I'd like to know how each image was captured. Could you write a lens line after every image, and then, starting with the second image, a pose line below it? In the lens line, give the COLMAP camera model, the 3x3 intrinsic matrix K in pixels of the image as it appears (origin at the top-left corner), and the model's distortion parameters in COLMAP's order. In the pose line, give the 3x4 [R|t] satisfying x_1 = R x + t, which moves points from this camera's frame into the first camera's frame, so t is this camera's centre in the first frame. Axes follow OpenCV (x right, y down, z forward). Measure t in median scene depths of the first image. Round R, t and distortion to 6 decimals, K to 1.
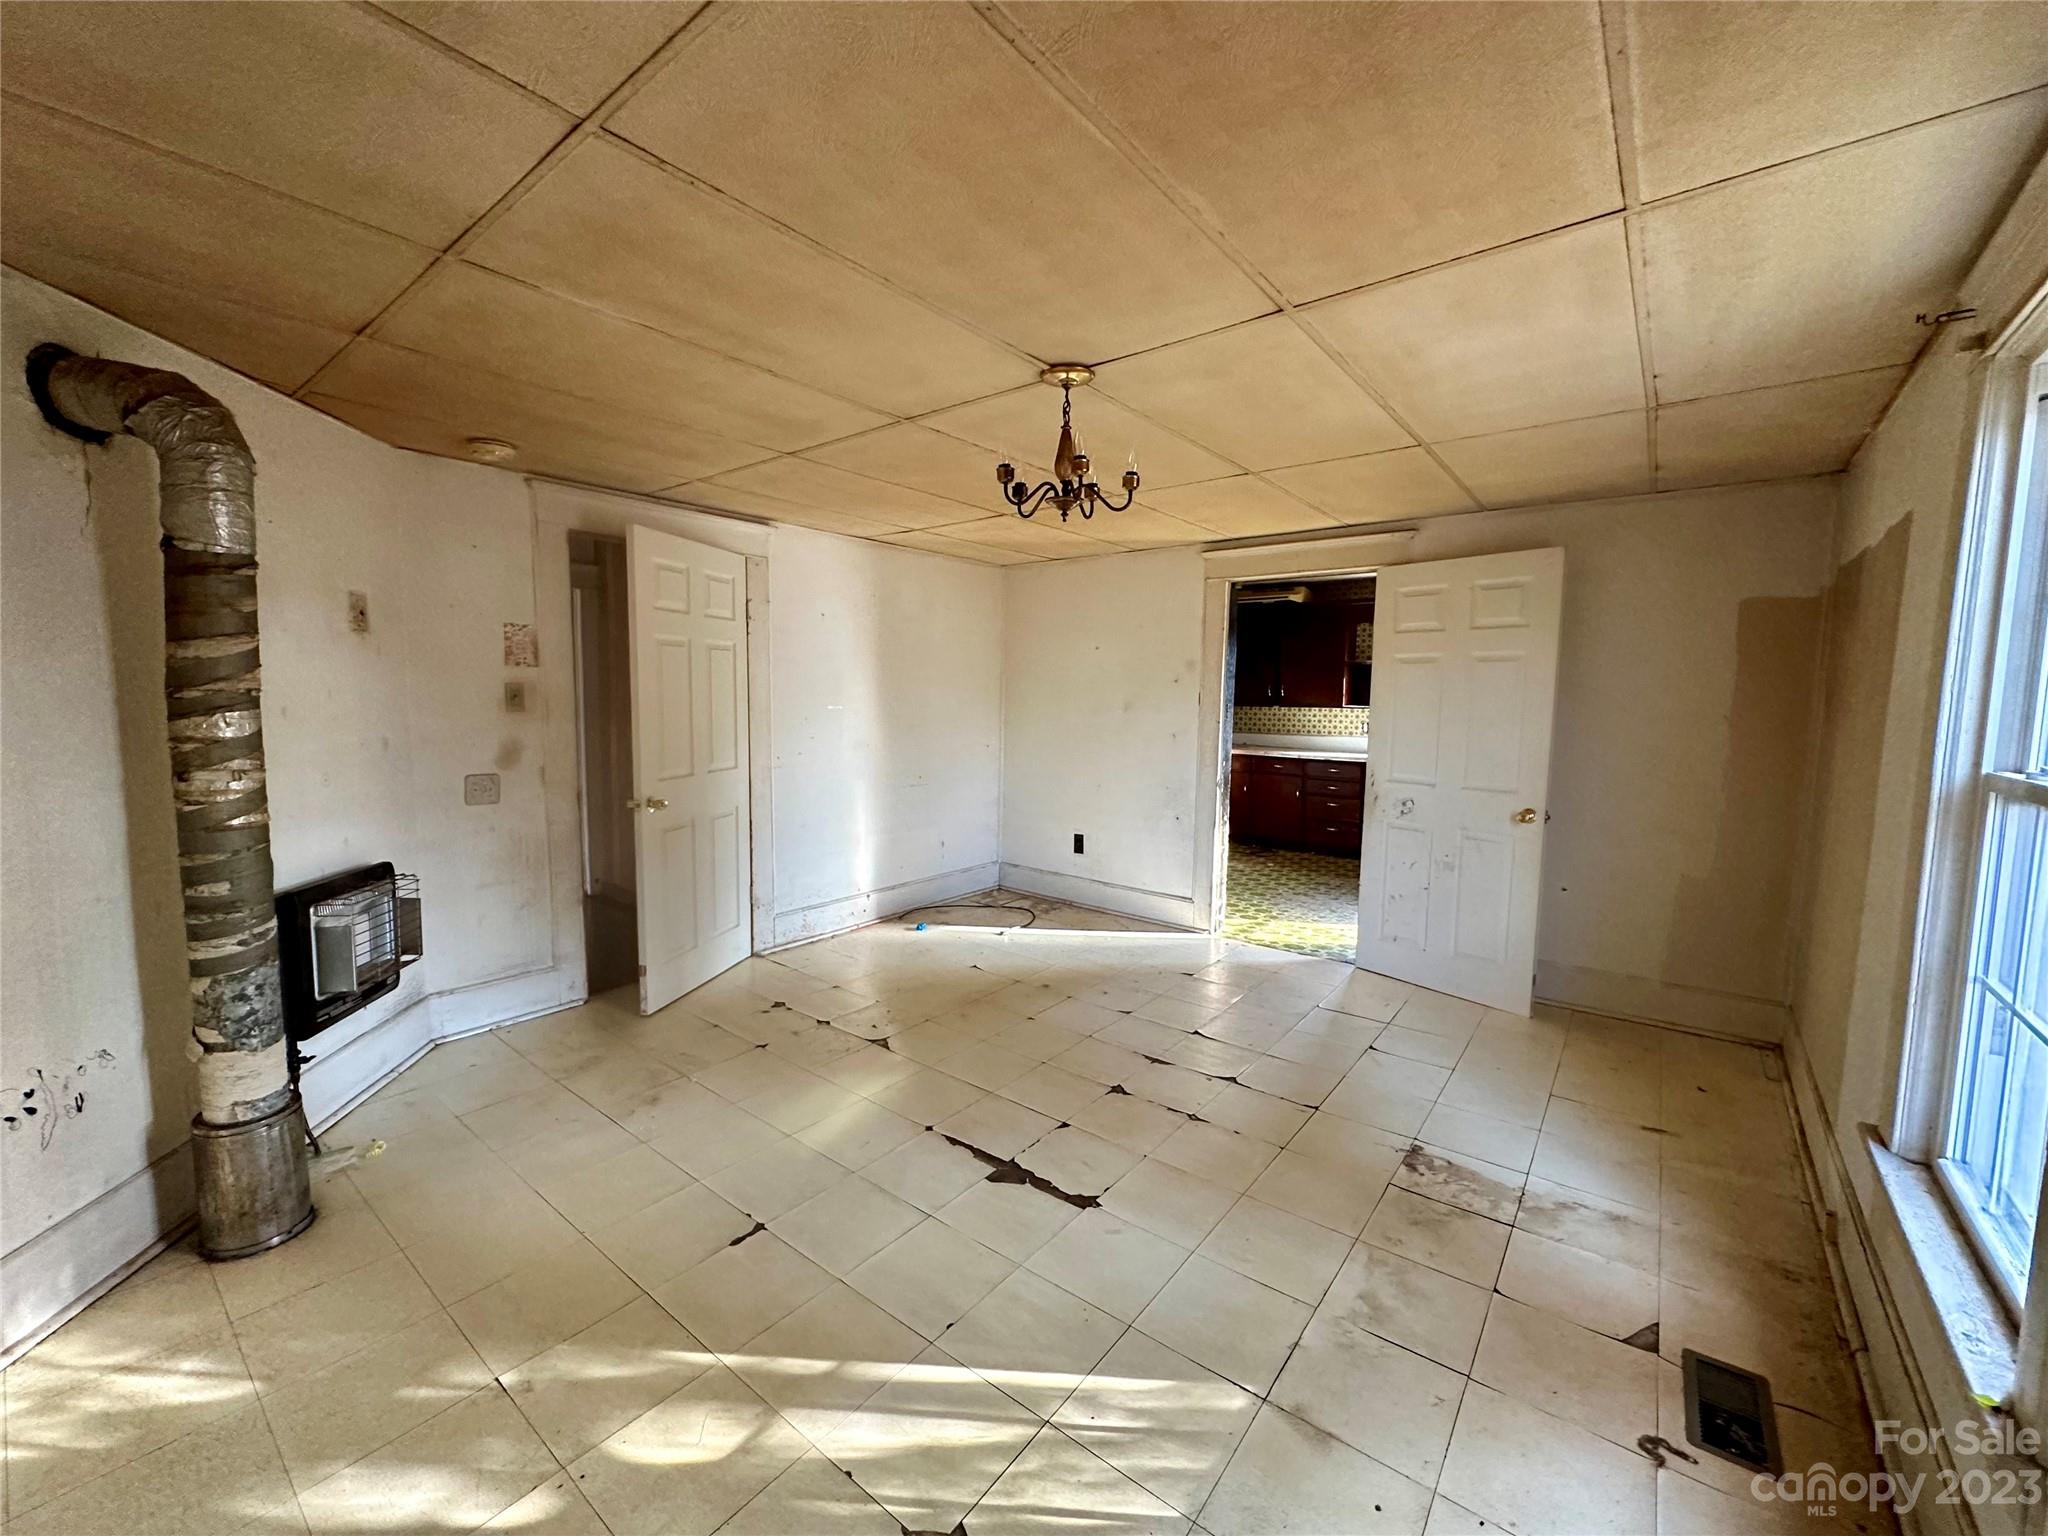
lens RADIAL K [[814.2, 0, 1024.5], [0, 814.2, 766.0], [0, 0, 1]] dist [-0.003685, 0.000717]
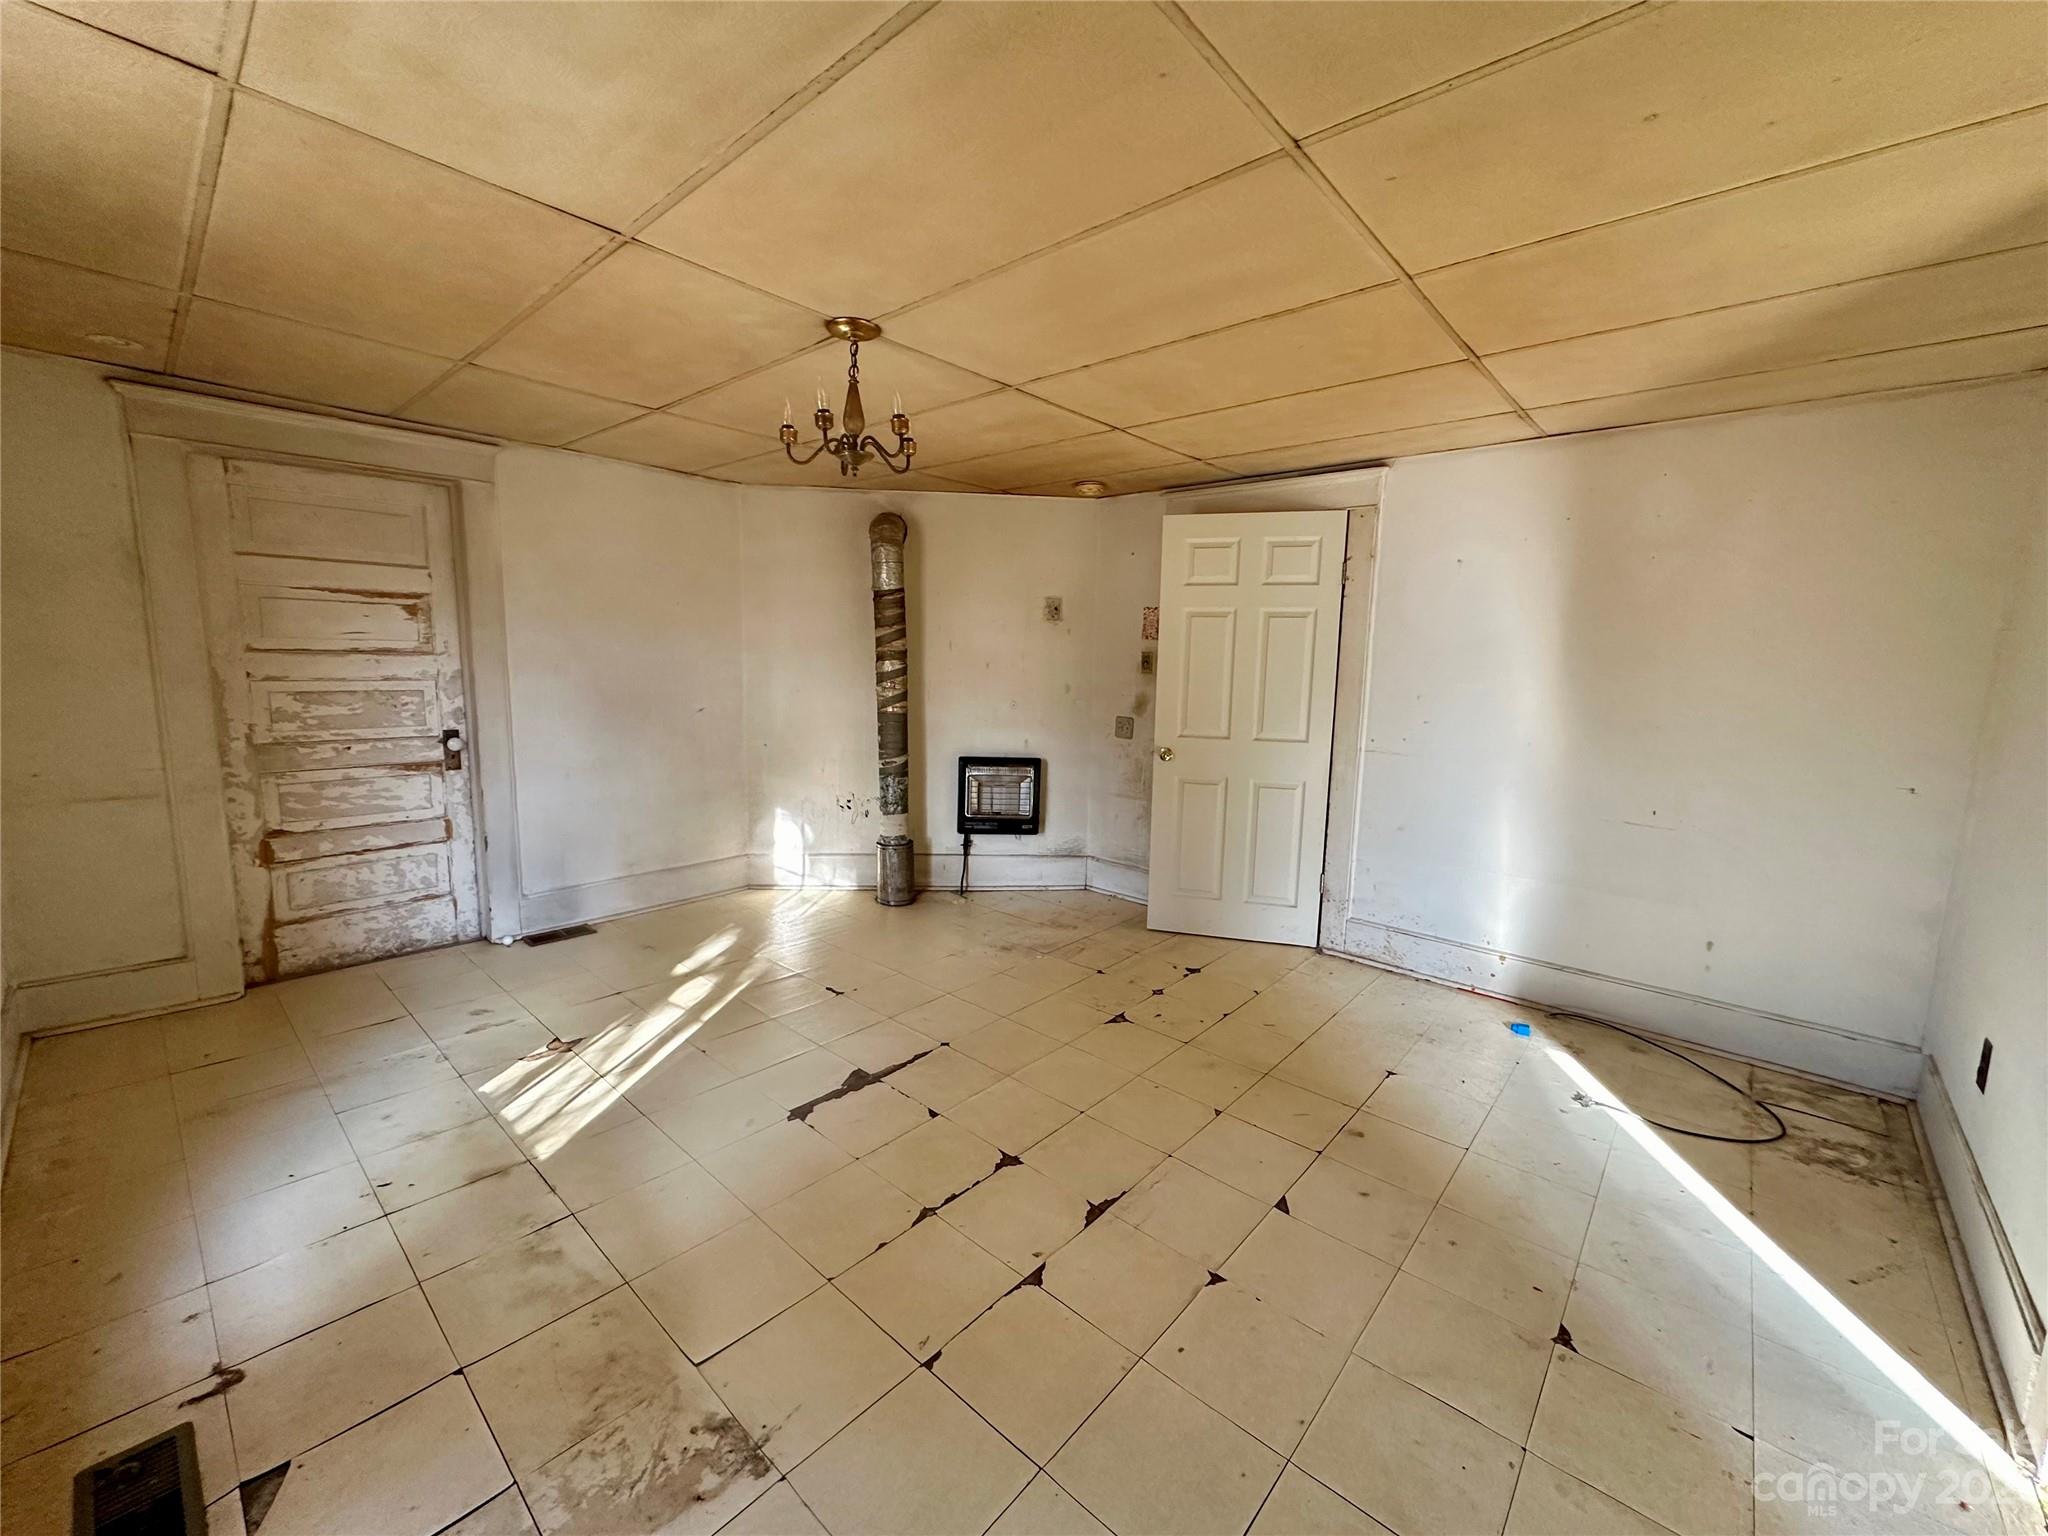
lens RADIAL K [[814.2, 0, 1026.3], [0, 814.2, 767.5], [0, 0, 1]] dist [-0.003685, 0.000717]
pose [[-0.059073, 0.125534, -0.990329, 0.900289], [-0.114959, 0.984606, 0.131665, -0.083358], [0.991612, 0.121625, -0.043733, 1.077056]]
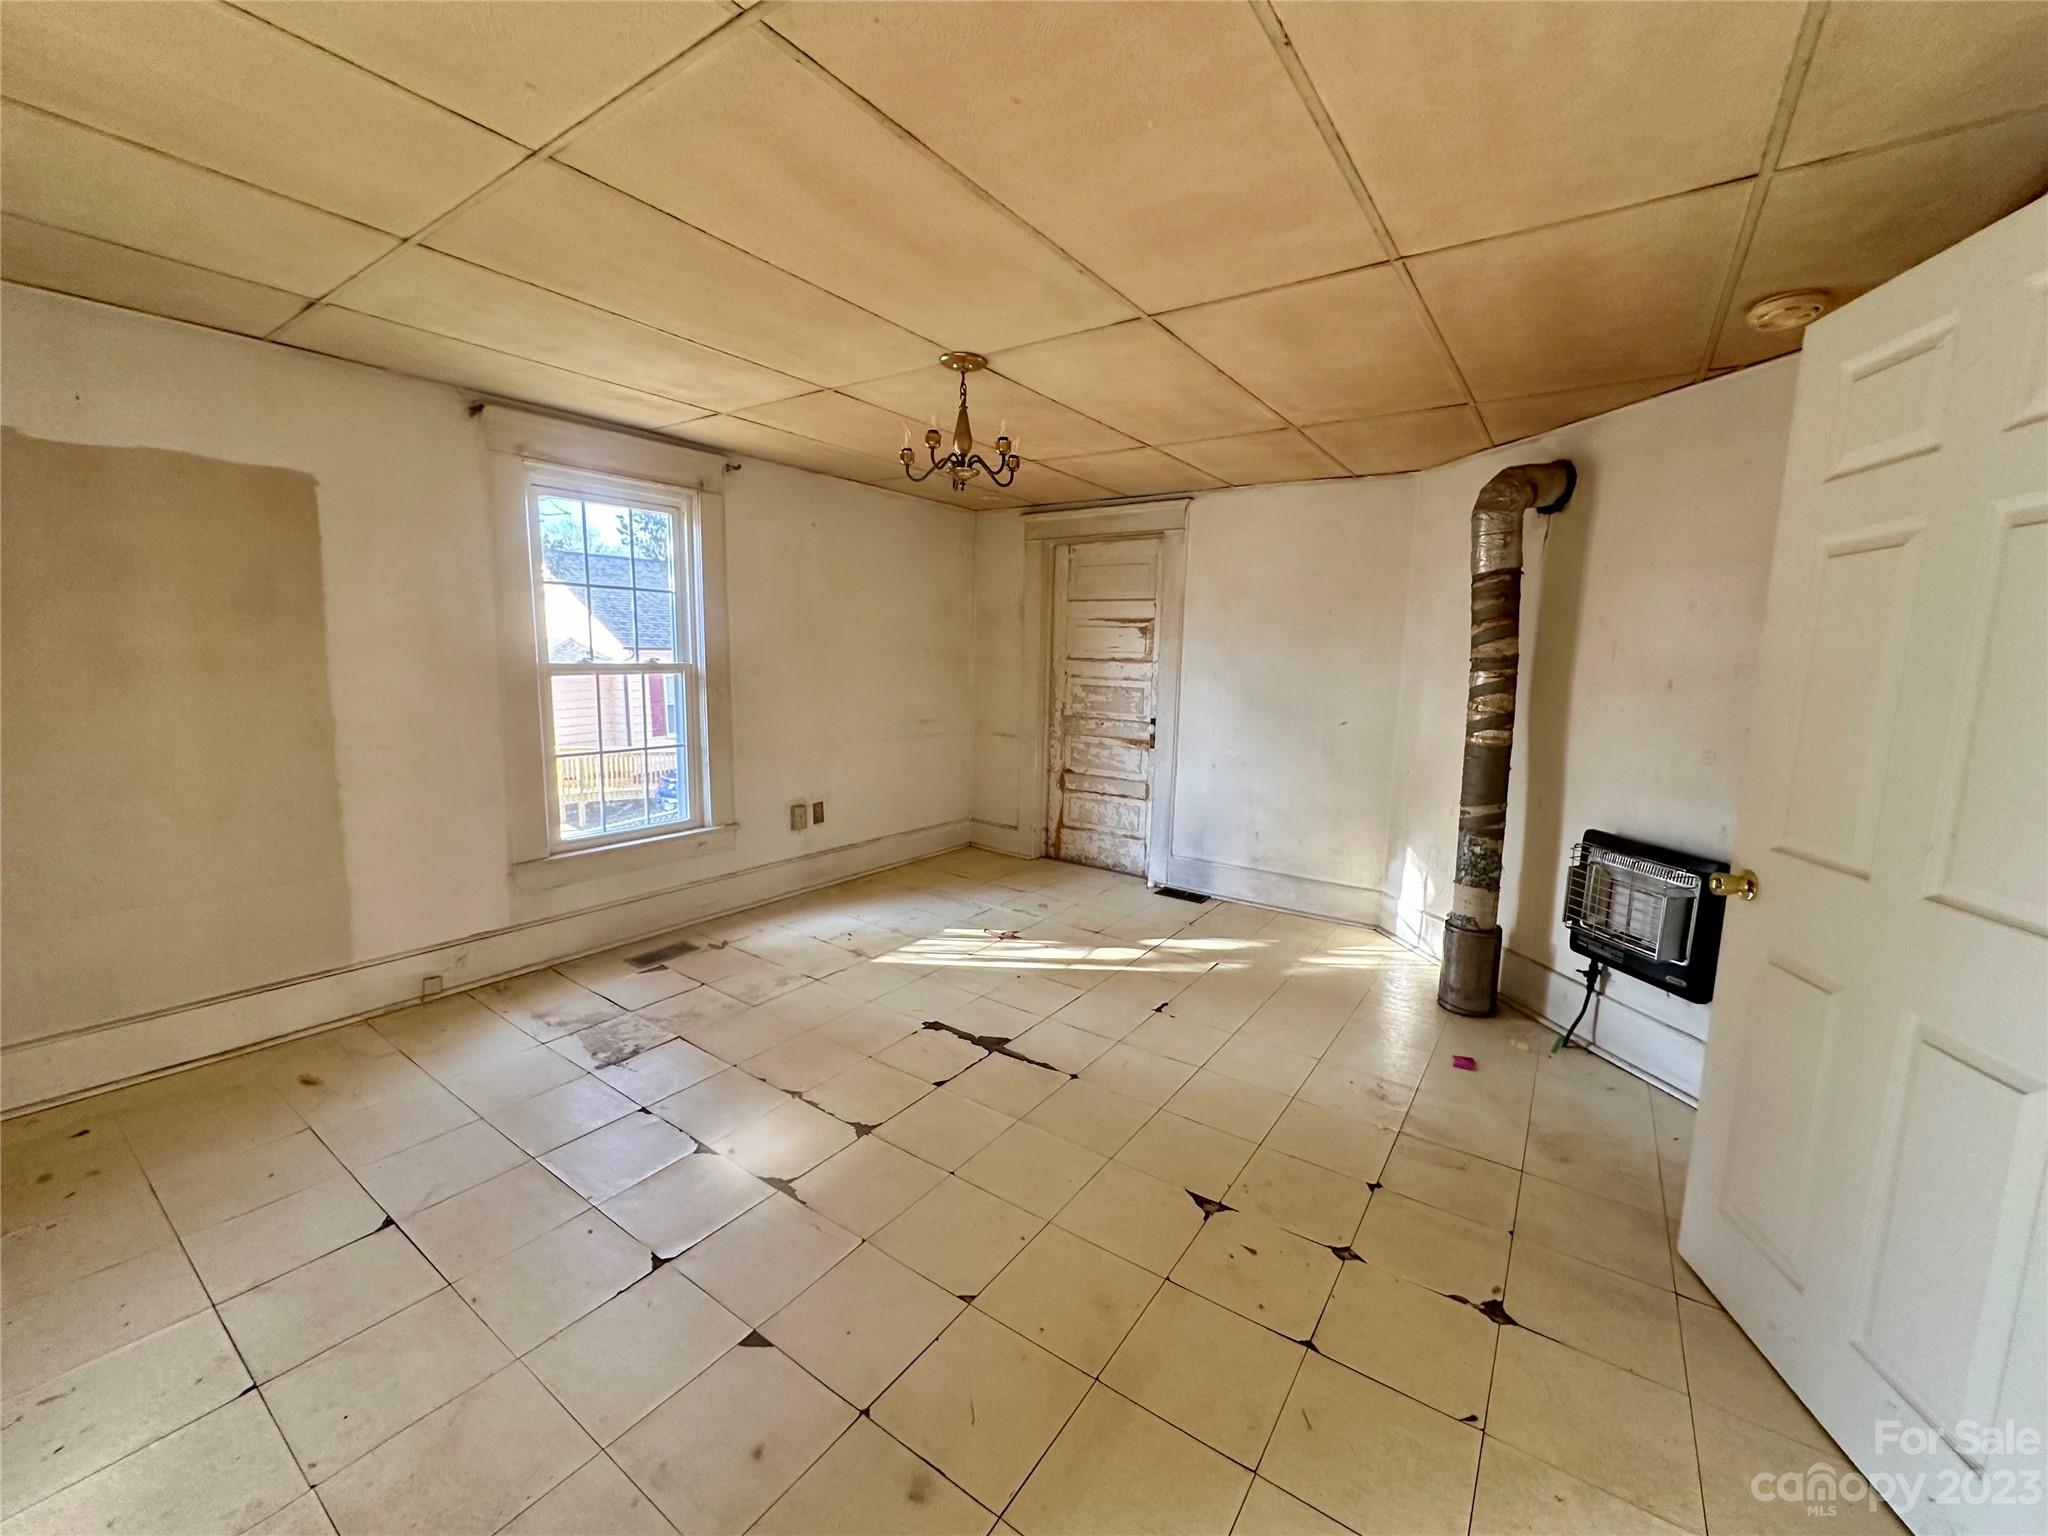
lens RADIAL K [[814.2, 0, 1016.6], [0, 814.2, 763.6], [0, 0, 1]] dist [-0.003685, 0.000717]
pose [[-0.998096, -0.029929, -0.053934, 0.020072], [-0.041297, 0.973739, 0.223889, -0.152737], [0.045817, 0.225690, -0.973121, 1.834314]]
